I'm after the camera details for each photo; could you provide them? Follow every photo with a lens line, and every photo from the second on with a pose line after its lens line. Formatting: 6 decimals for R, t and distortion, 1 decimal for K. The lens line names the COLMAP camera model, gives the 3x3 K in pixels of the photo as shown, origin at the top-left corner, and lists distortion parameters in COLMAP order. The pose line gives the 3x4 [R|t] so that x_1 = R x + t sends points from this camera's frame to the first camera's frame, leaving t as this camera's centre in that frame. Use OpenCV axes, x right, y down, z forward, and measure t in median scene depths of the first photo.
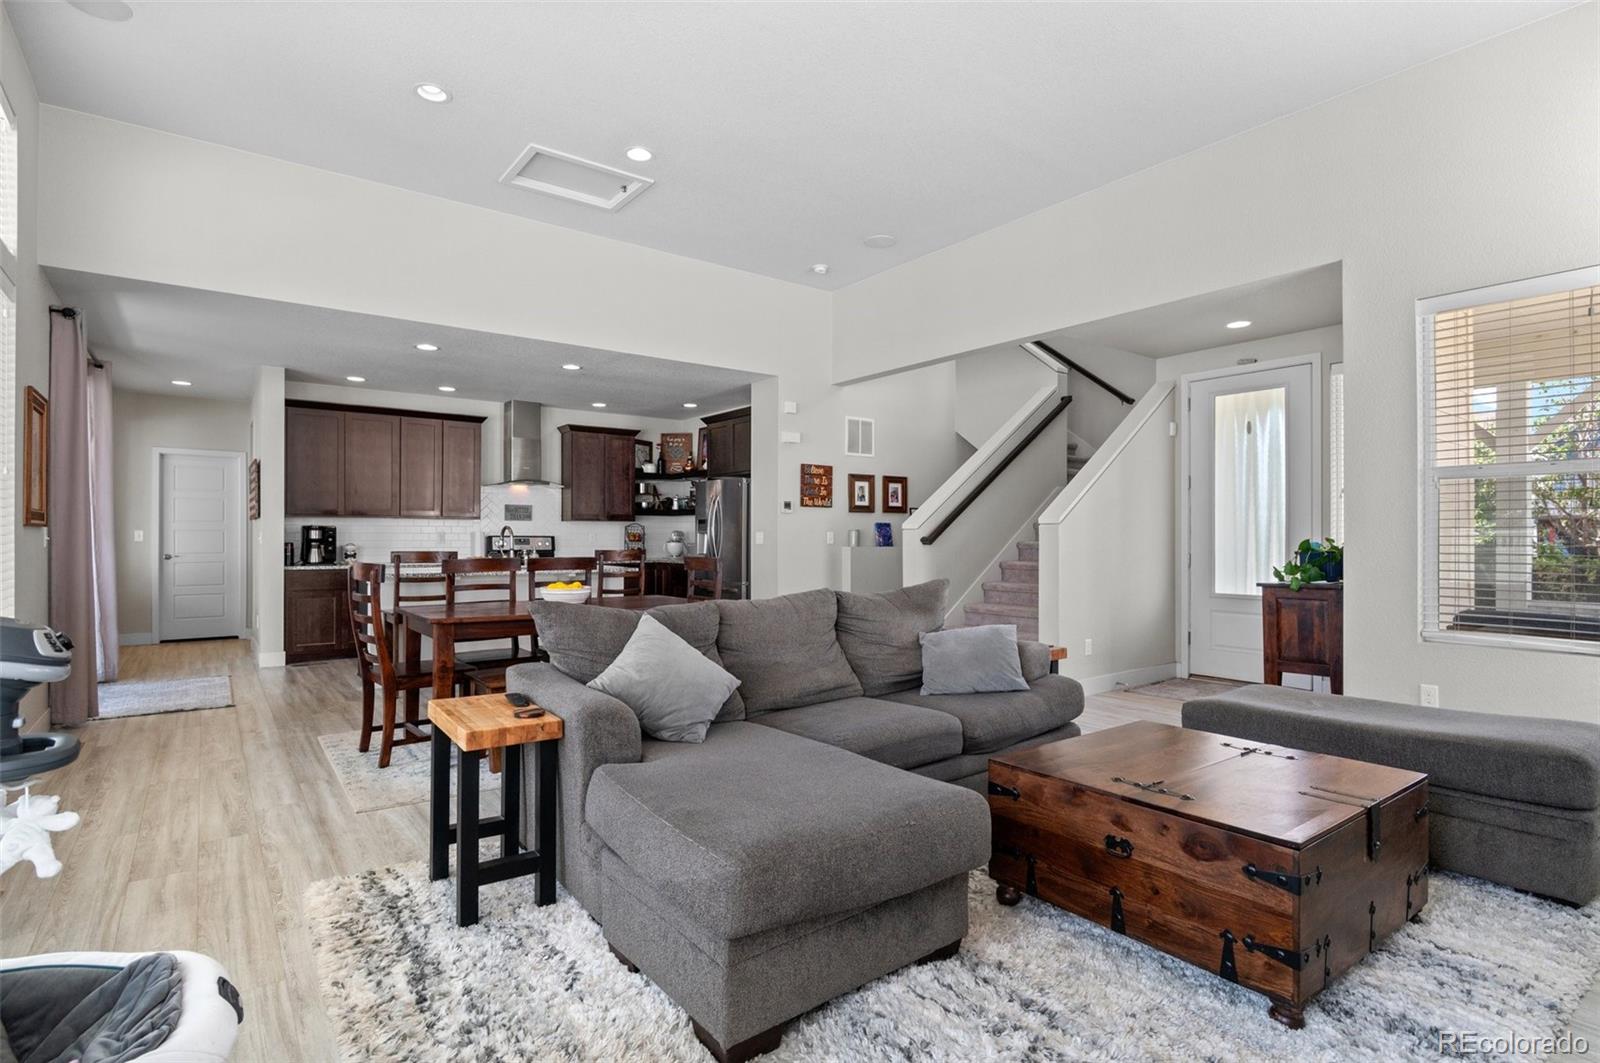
lens RADIAL K [[795.2, 0, 801.6], [0, 795.2, 528.0], [0, 0, 1]] dist [-0.016886, 0.000388]
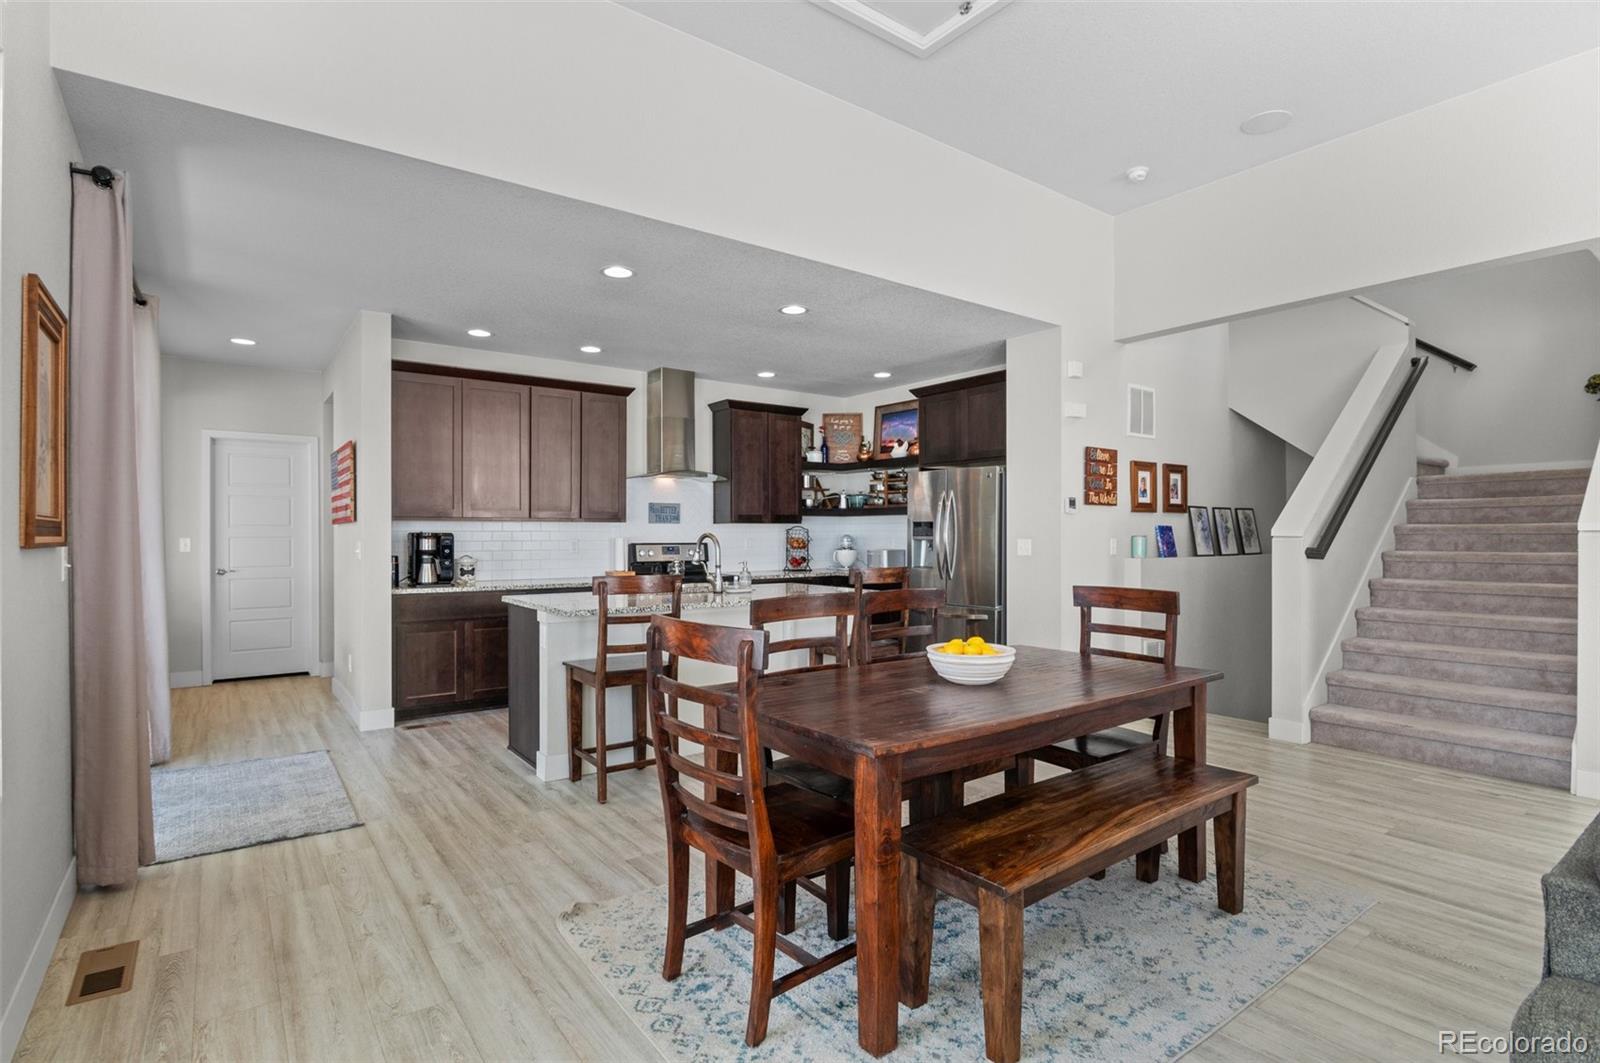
lens RADIAL K [[795.2, 0, 798.9], [0, 795.2, 527.2], [0, 0, 1]] dist [-0.016886, 0.000388]
pose [[0.999880, -0.002243, -0.015337, -0.244697], [0.002293, 0.999992, 0.003199, -0.008871], [0.015330, -0.003234, 0.999877, 0.253782]]
